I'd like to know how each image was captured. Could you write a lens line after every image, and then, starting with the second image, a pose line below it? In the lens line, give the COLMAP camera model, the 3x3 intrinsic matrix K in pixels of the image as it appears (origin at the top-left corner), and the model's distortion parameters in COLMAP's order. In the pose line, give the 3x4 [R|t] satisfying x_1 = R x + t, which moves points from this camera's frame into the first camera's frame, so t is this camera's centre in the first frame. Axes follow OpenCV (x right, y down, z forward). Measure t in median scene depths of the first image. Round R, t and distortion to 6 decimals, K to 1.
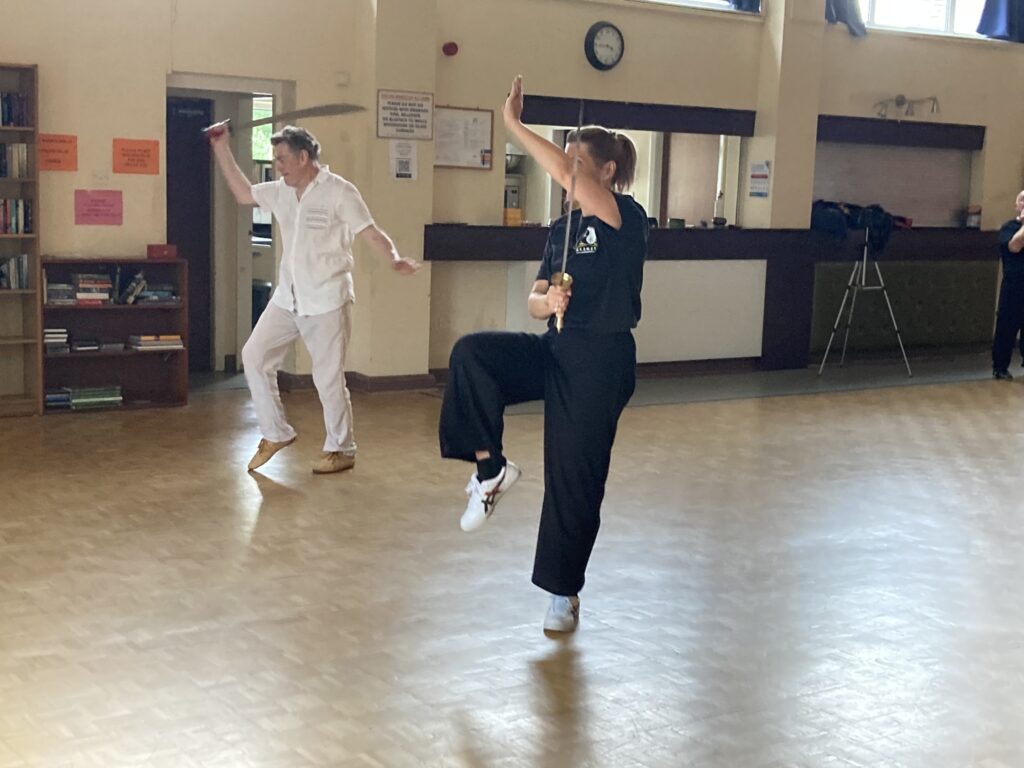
lens RADIAL K [[1622.2, 0, 512.9], [0, 1622.2, 385.0], [0, 0, 1]] dist [0.181887, 0.000000]
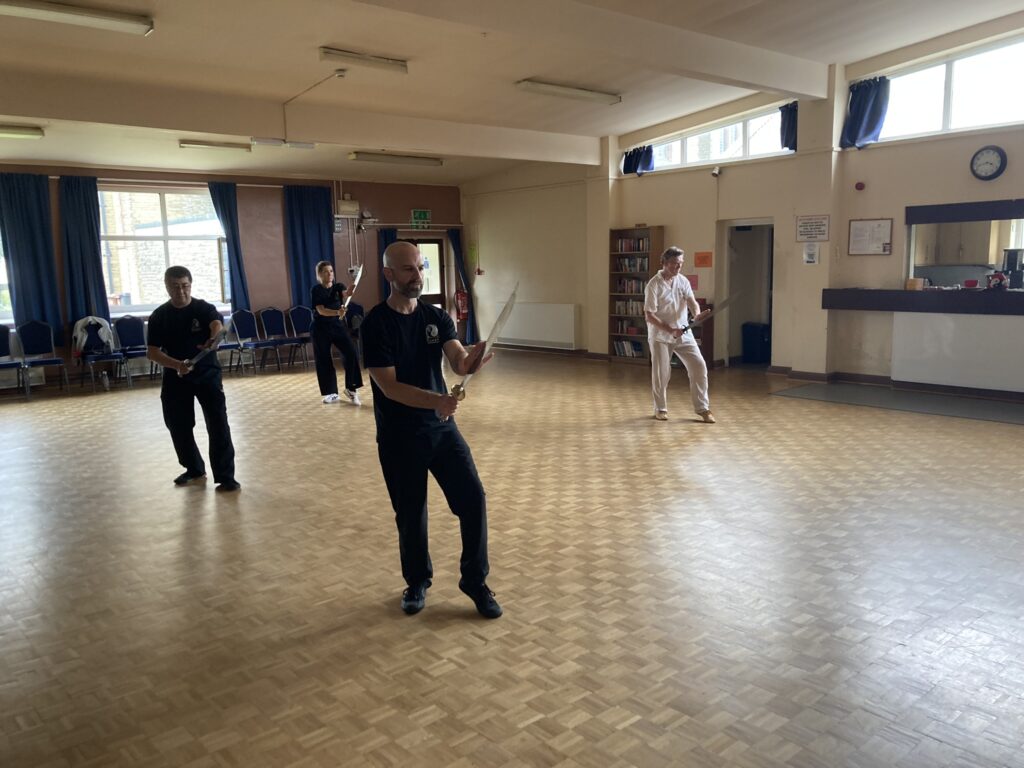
lens RADIAL K [[852.9, 0, 519.2], [0, 852.9, 392.0], [0, 0, 1]] dist [0.024302, -0.009923]
pose [[0.070461, 0.109984, -0.991433, 0.837975], [-0.110189, 0.988679, 0.101847, -0.045136], [0.991410, 0.102069, 0.081782, 0.594252]]
